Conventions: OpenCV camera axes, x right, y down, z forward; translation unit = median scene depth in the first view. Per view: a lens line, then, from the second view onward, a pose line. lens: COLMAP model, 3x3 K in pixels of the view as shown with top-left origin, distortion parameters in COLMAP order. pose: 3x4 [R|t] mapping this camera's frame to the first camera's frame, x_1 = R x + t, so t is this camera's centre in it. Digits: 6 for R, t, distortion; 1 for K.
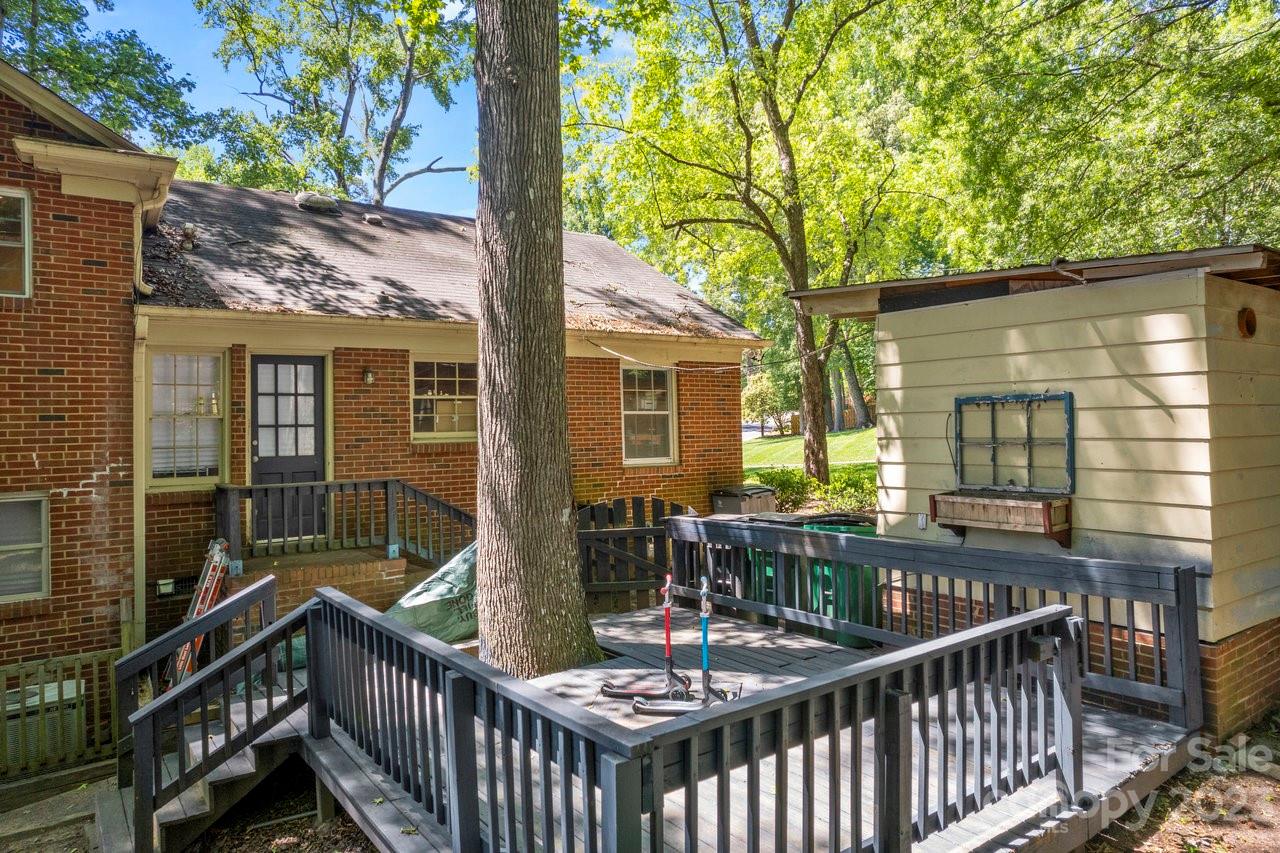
lens RADIAL K [[815.4, 0, 641.6], [0, 815.4, 410.8], [0, 0, 1]] dist [-0.093082, 0.073939]
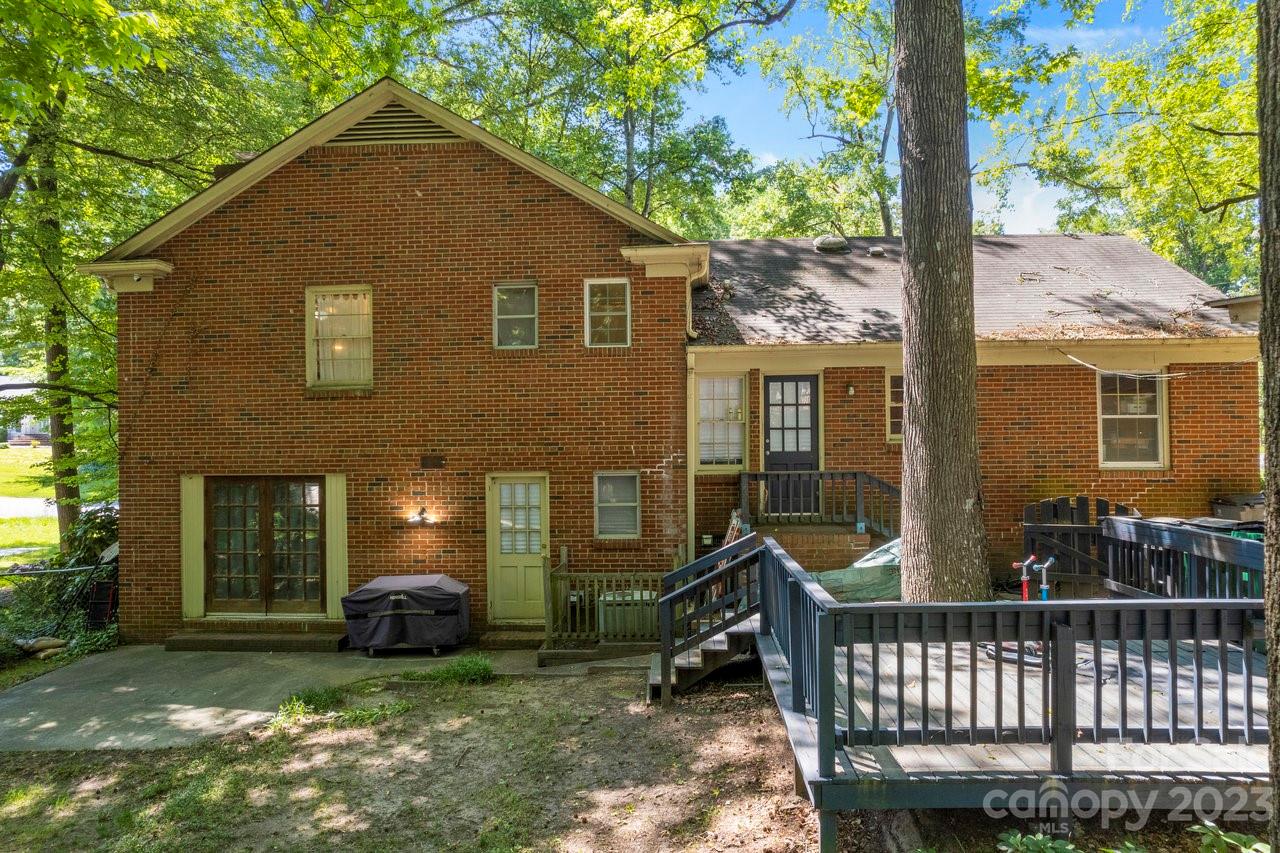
lens RADIAL K [[815.4, 0, 641.6], [0, 815.4, 410.8], [0, 0, 1]] dist [-0.093082, 0.073939]
pose [[0.772150, -0.005651, -0.635415, 0.231775], [0.006925, 0.999976, -0.000479, -0.012199], [0.635403, -0.004031, 0.772170, -0.199417]]
